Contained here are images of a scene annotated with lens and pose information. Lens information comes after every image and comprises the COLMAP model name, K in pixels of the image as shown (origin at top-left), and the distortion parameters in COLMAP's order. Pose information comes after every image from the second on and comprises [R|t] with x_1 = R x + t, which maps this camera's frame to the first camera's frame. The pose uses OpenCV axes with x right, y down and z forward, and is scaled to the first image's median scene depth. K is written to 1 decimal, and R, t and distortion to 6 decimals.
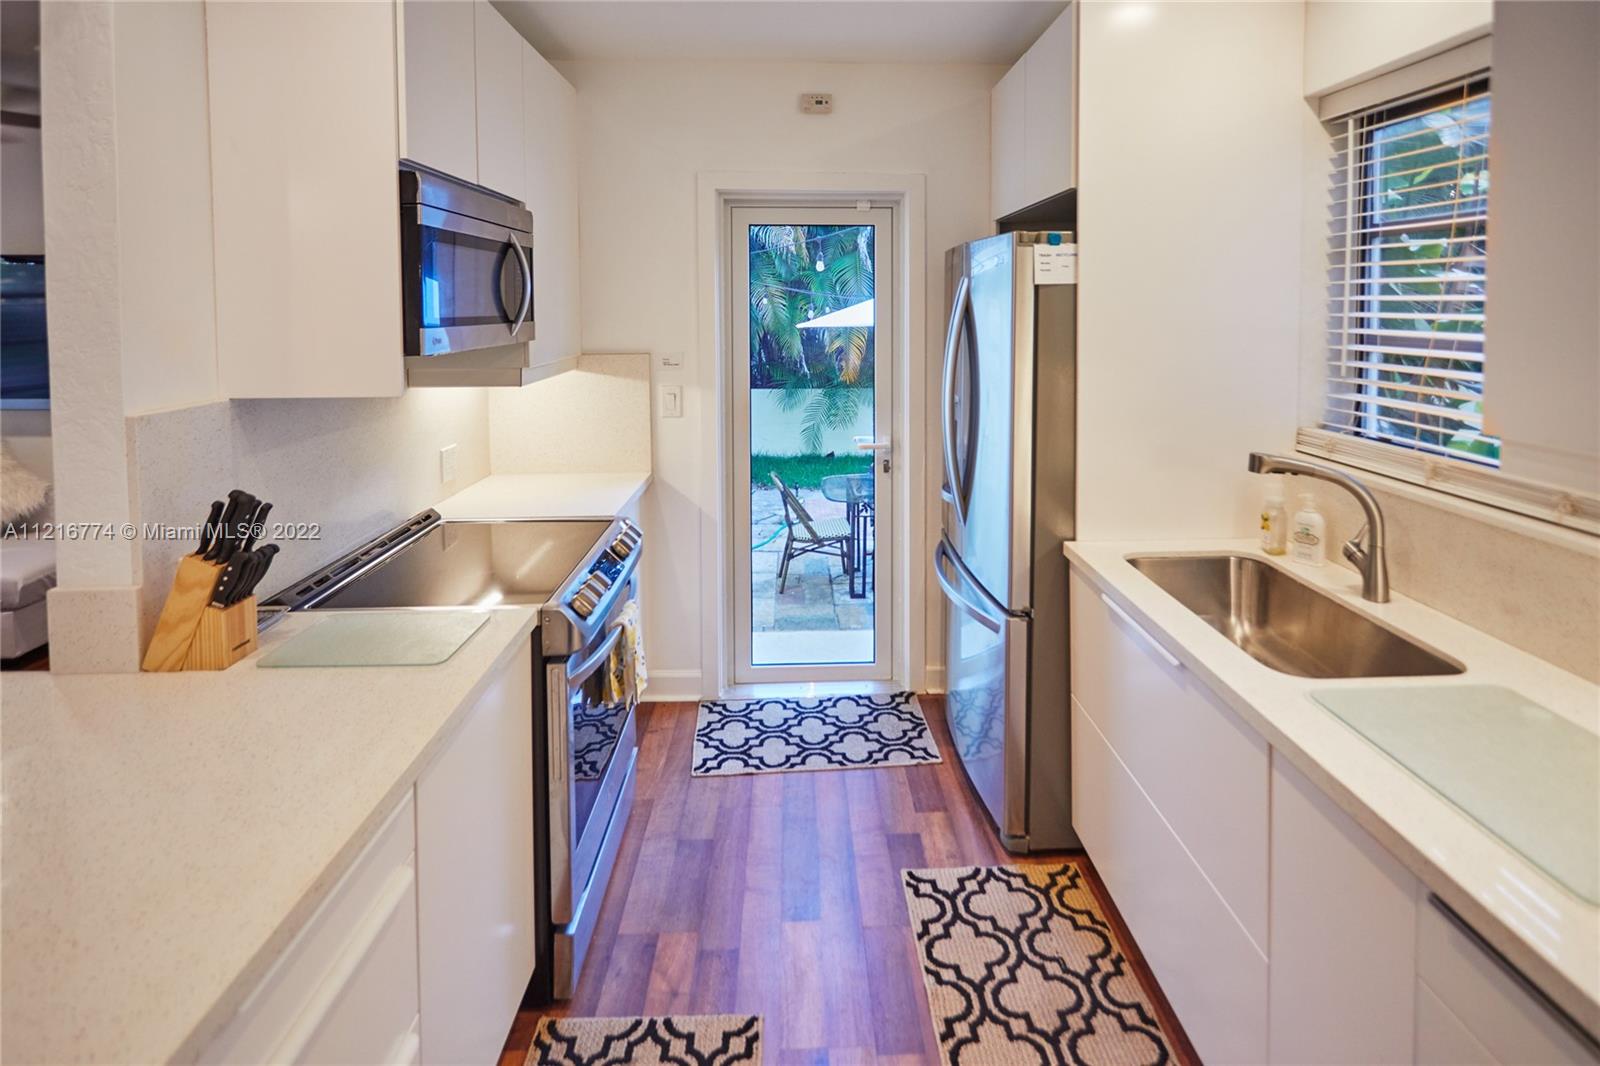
lens RADIAL K [[997.3, 0, 800.0], [0, 997.3, 533.0], [0, 0, 1]] dist [-0.003405, -0.002166]
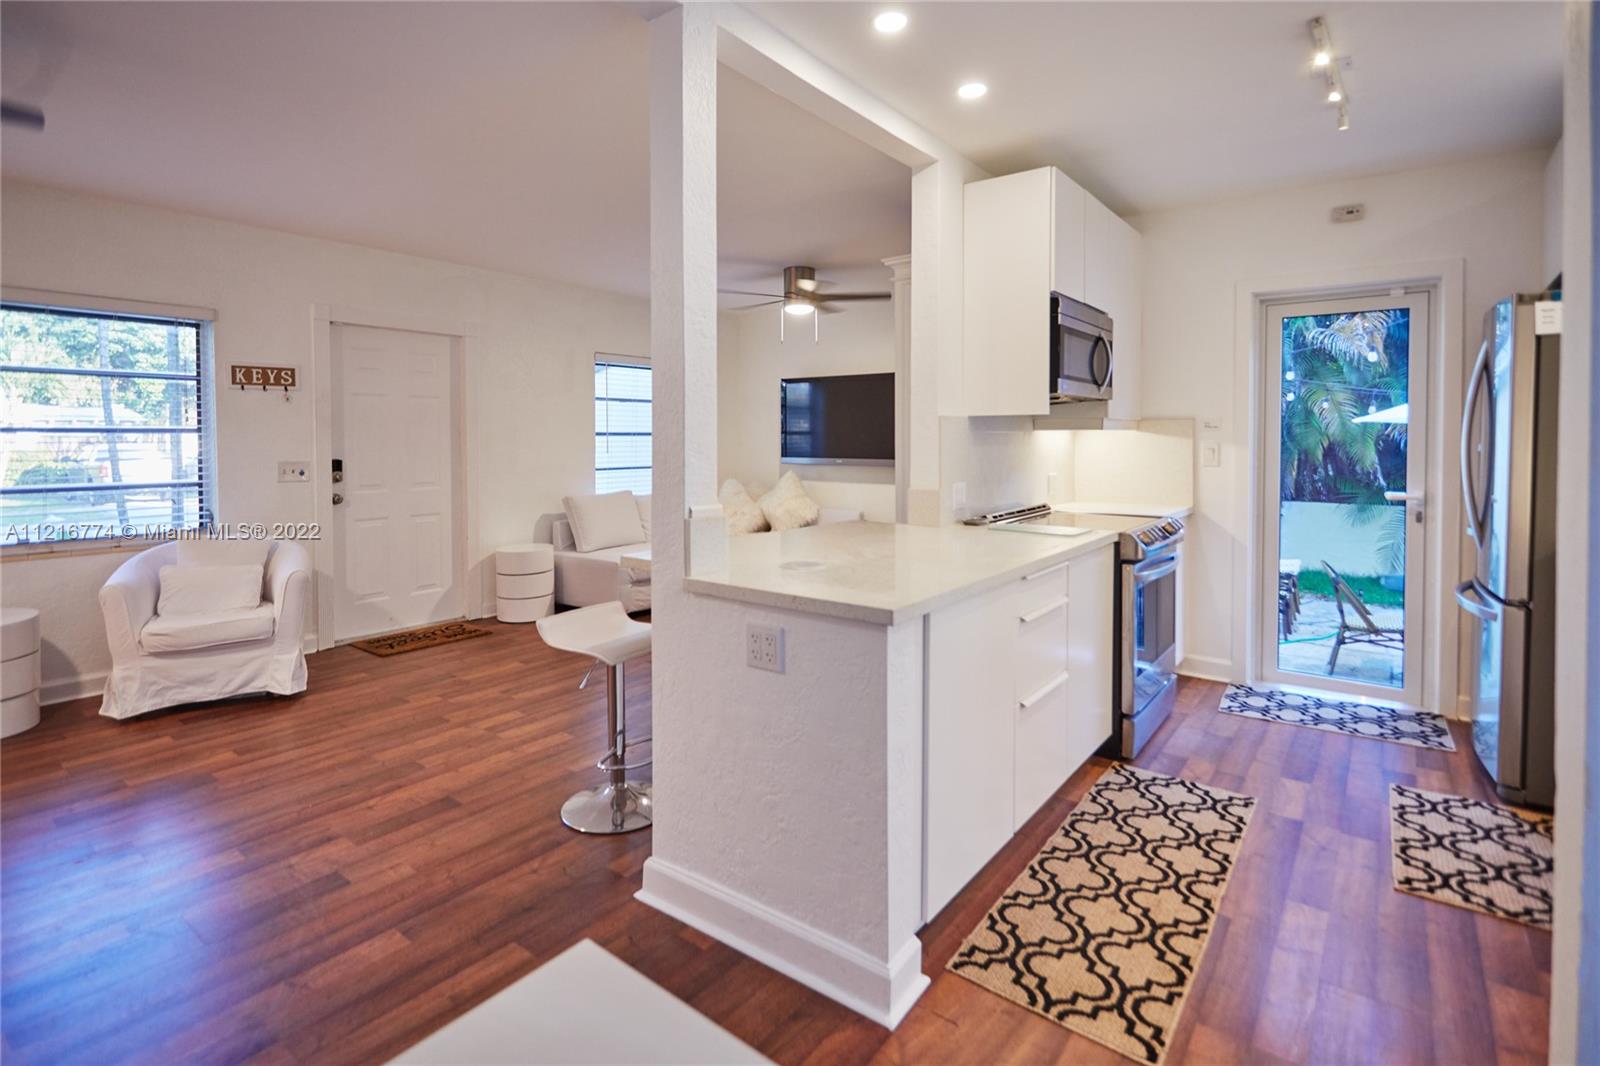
lens RADIAL K [[997.3, 0, 800.0], [0, 997.3, 533.0], [0, 0, 1]] dist [-0.003405, -0.002166]
pose [[0.863641, 0.001356, -0.504105, 0.070093], [-0.063772, 0.992256, -0.106587, 0.156829], [0.500057, 0.124201, 0.857040, -0.403973]]
